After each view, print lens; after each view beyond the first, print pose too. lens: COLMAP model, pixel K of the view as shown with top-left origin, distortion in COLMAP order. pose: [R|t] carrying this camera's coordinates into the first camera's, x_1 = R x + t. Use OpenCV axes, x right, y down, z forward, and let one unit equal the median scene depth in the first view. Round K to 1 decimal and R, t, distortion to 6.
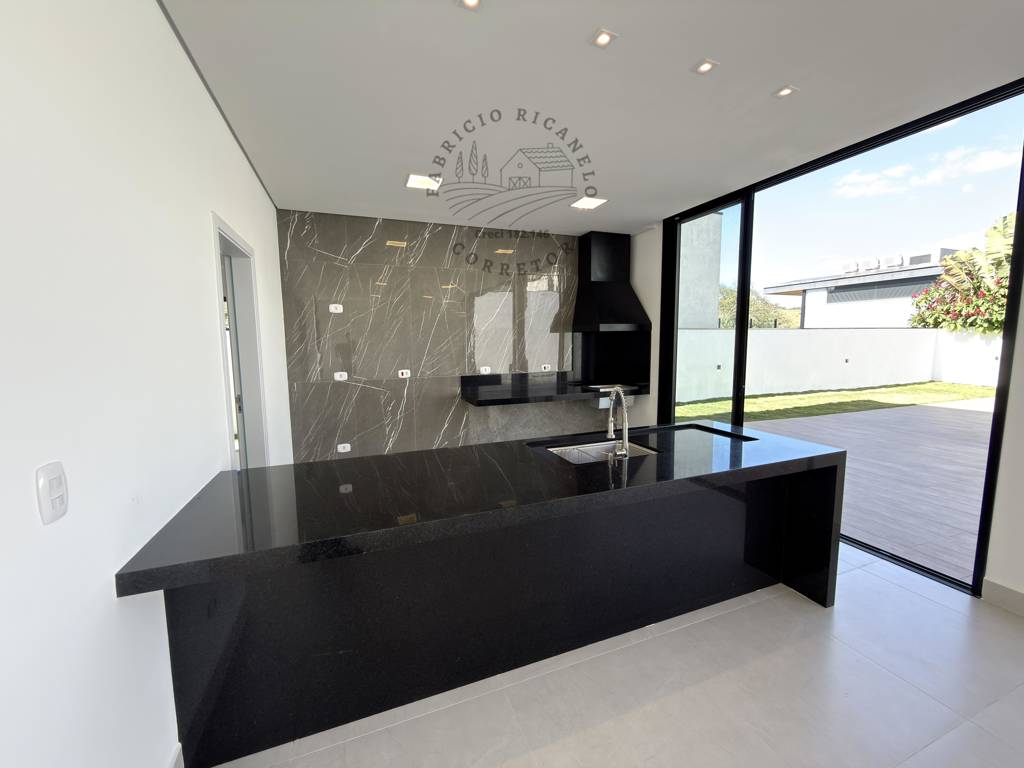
lens RADIAL K [[412.8, 0, 512.0], [0, 412.8, 384.0], [0, 0, 1]] dist [0.000421, 0.000486]
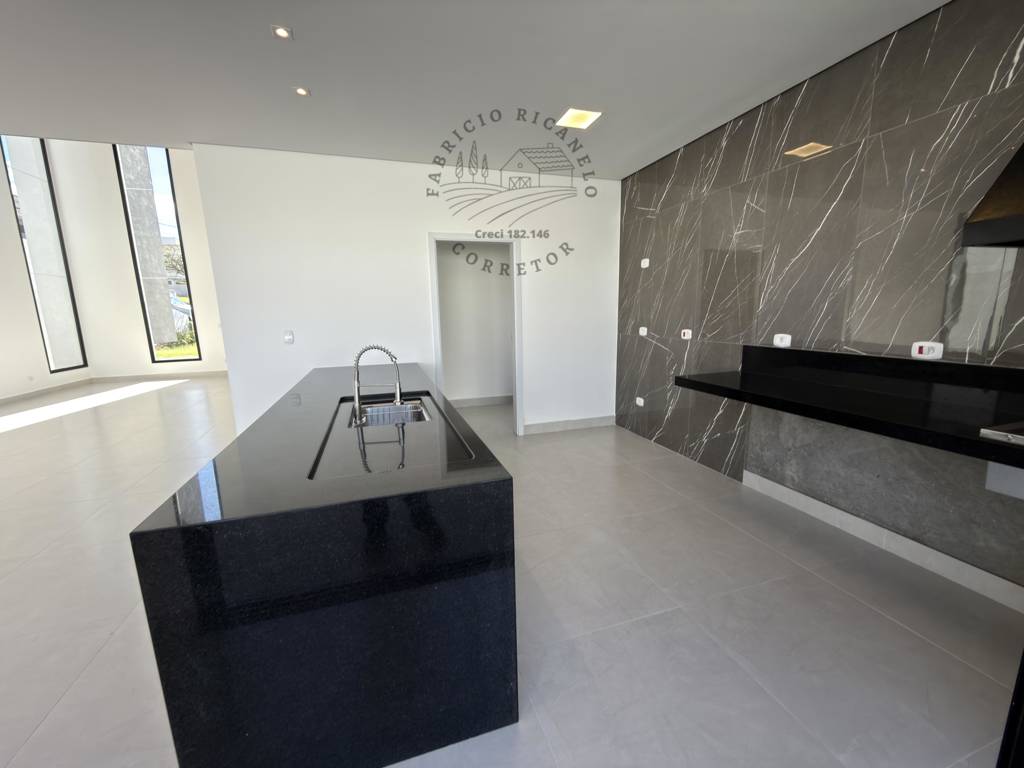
lens RADIAL K [[407.0, 0, 512.0], [0, 407.0, 384.0], [0, 0, 1]] dist [0.014212, 0.000243]
pose [[-0.051396, 0.188133, -0.980798, 0.365700], [-0.095188, 0.976702, 0.192335, -0.032644], [0.994132, 0.103245, -0.032291, 0.432609]]
